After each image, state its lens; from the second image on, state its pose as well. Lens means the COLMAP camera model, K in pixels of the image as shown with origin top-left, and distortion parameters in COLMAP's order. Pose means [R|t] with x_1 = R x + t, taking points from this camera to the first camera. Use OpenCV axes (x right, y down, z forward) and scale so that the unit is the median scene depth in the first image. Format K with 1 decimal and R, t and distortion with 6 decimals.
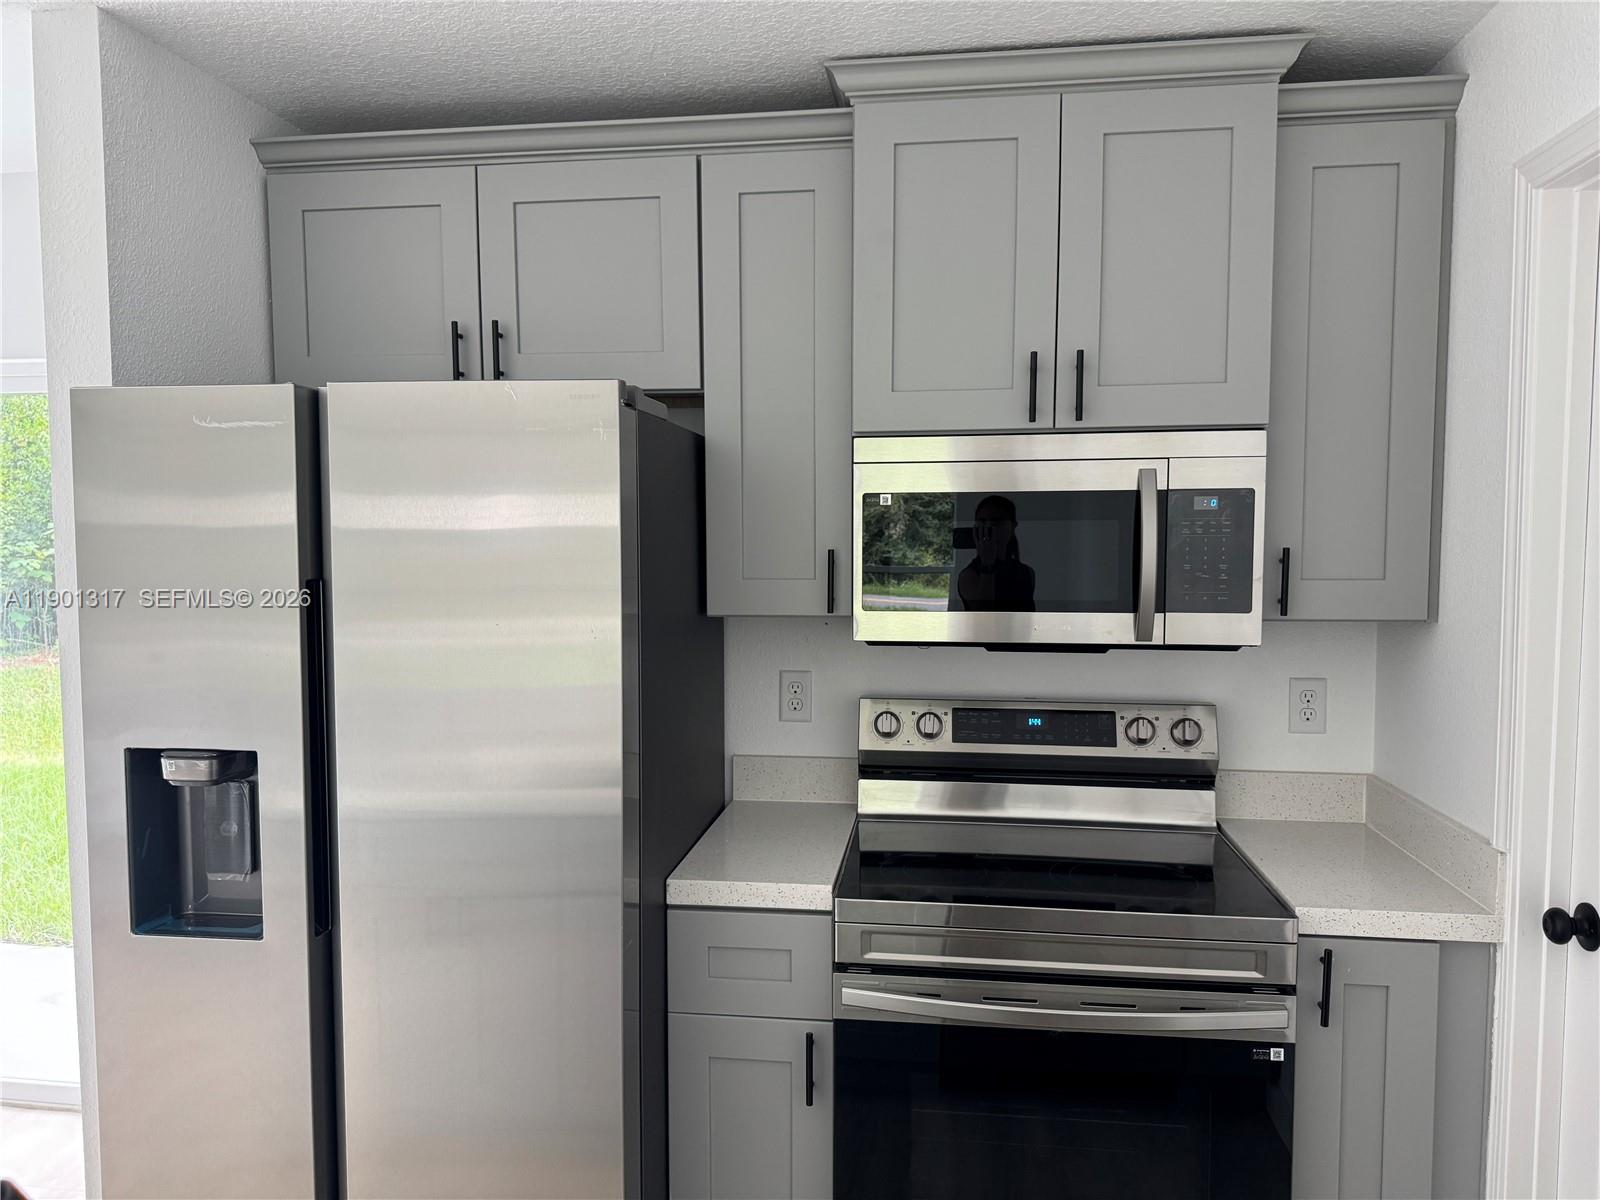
lens RADIAL K [[1121.6, 0, 813.9], [0, 1121.6, 594.6], [0, 0, 1]] dist [0.047853, -0.063190]
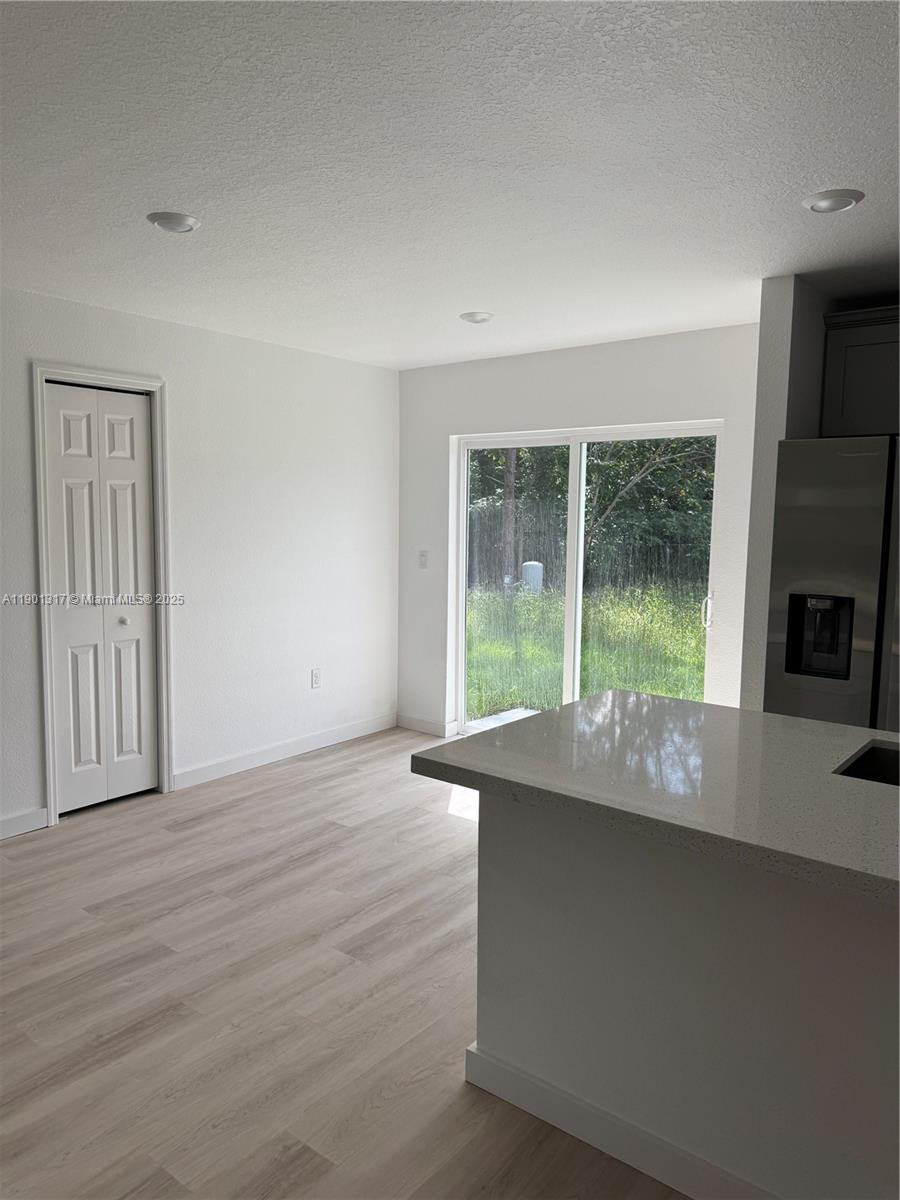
lens RADIAL K [[841.2, 0, 437.7], [0, 841.2, 605.7], [0, 0, 1]] dist [0.047853, -0.063190]
pose [[0.847522, 0.069466, -0.526194, -0.258708], [-0.044441, 0.997205, 0.060068, 0.076265], [0.528896, -0.027524, 0.848240, -0.787374]]
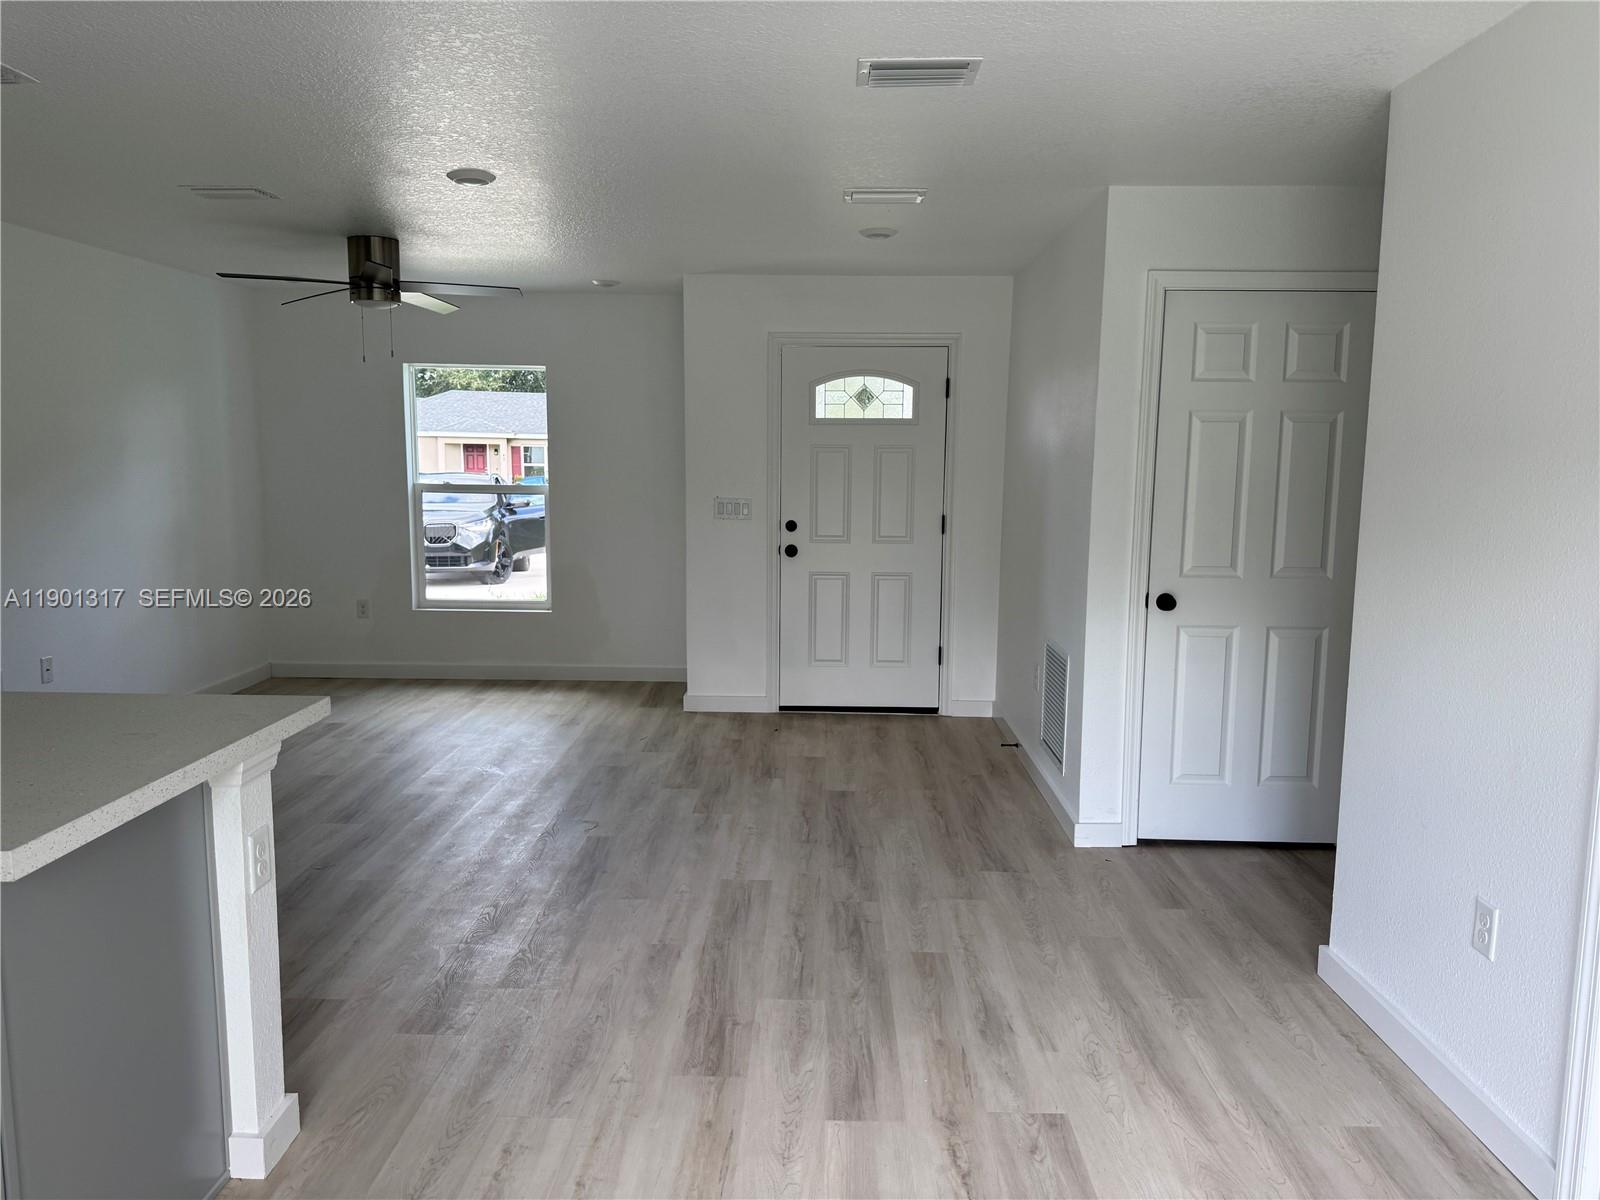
lens RADIAL K [[1121.6, 0, 803.3], [0, 1121.6, 590.0], [0, 0, 1]] dist [0.047853, -0.063190]
pose [[-0.994157, 0.001414, -0.107933, -1.146831], [-0.017954, 0.983820, 0.178258, -0.042189], [0.106438, 0.179154, -0.978046, 1.233571]]
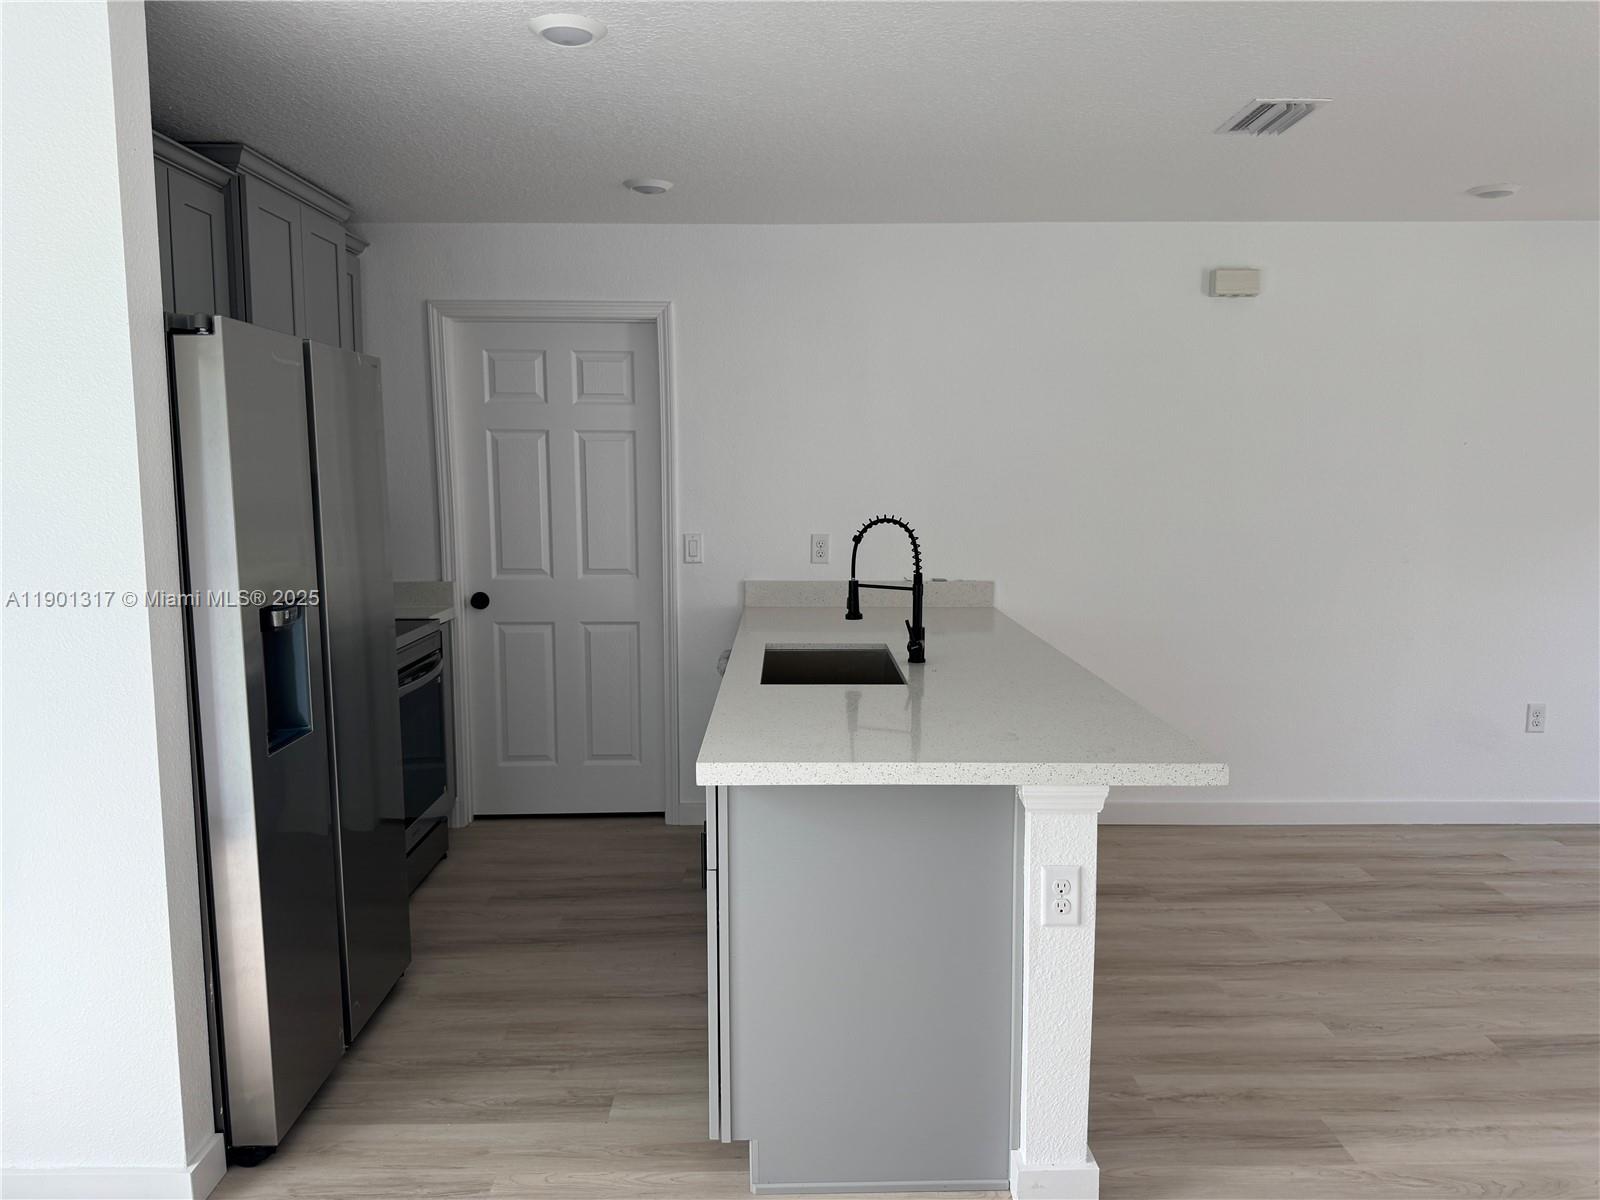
lens RADIAL K [[1121.6, 0, 796.8], [0, 1121.6, 602.6], [0, 0, 1]] dist [0.047853, -0.063190]
pose [[-0.128188, -0.118256, 0.984674, -1.715720], [0.058136, 0.990262, 0.126495, 0.001291], [-0.990044, 0.073461, -0.120064, 0.496017]]
